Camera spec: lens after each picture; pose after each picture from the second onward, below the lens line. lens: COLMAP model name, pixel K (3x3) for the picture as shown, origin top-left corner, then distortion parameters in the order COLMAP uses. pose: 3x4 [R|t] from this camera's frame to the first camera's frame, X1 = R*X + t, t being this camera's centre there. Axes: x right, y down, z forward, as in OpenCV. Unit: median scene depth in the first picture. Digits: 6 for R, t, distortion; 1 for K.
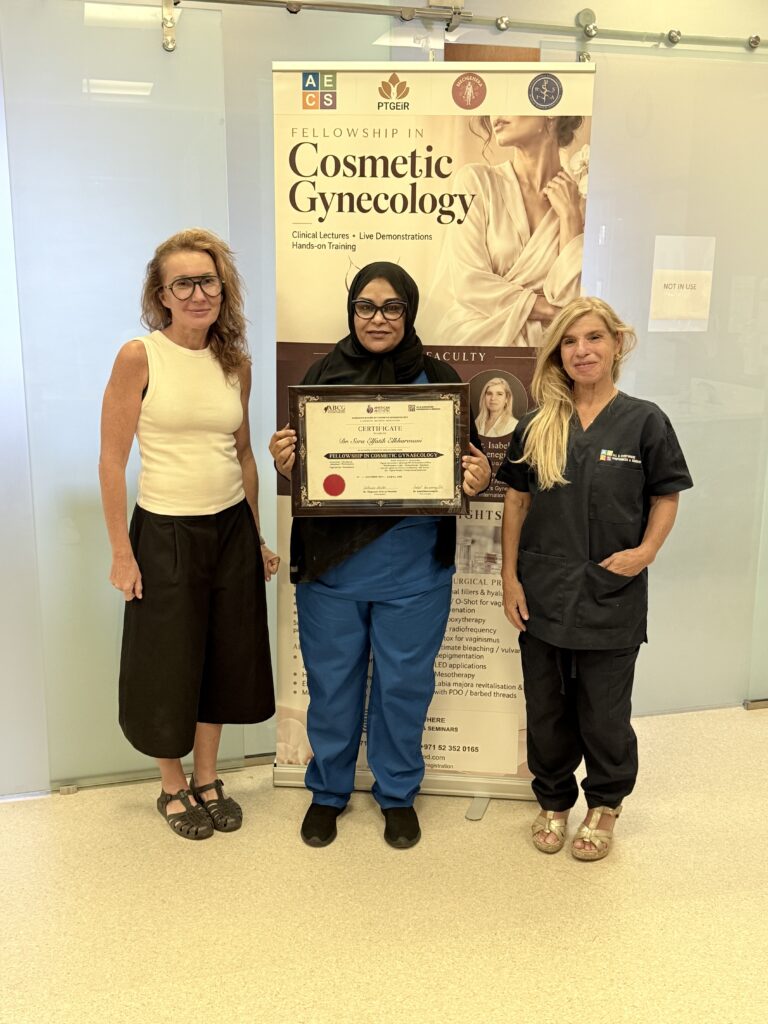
lens RADIAL K [[987.4, 0, 399.0], [0, 987.4, 531.7], [0, 0, 1]] dist [0.035735, 0.000000]
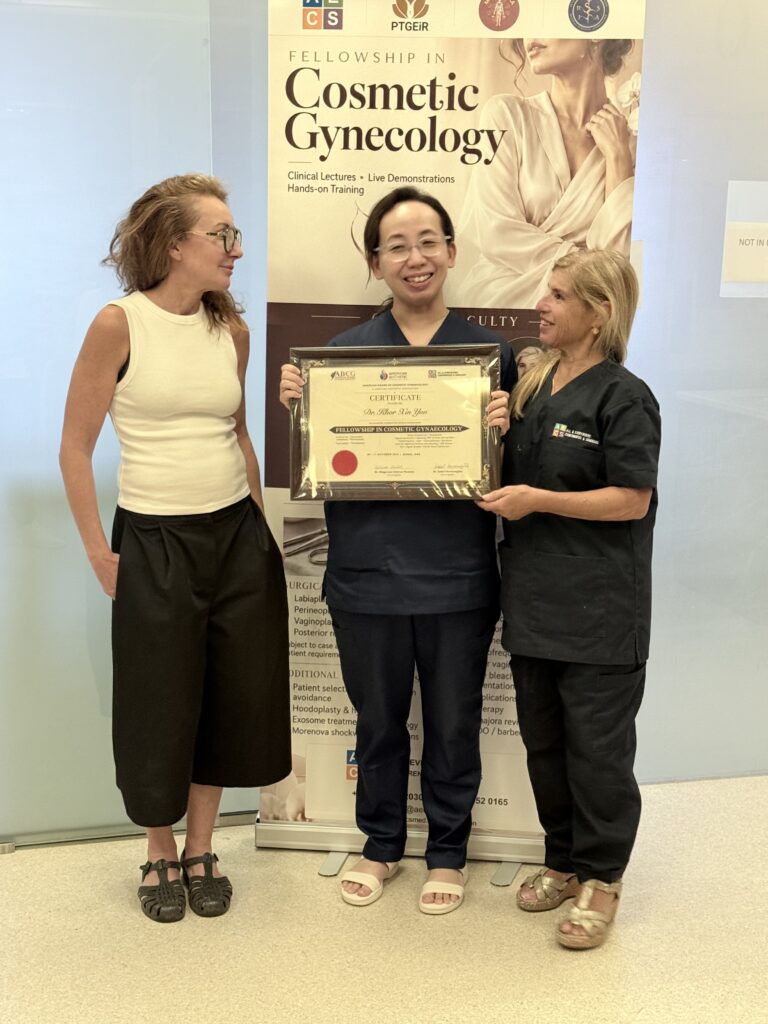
lens RADIAL K [[1409.9, 0, 409.5], [0, 1409.9, 522.3], [0, 0, 1]] dist [0.073275, 0.000000]
pose [[0.999926, 0.009853, -0.007138, 0.006770], [-0.010247, 0.998300, -0.057374, 0.062930], [0.006561, 0.057443, 0.998327, -0.185443]]
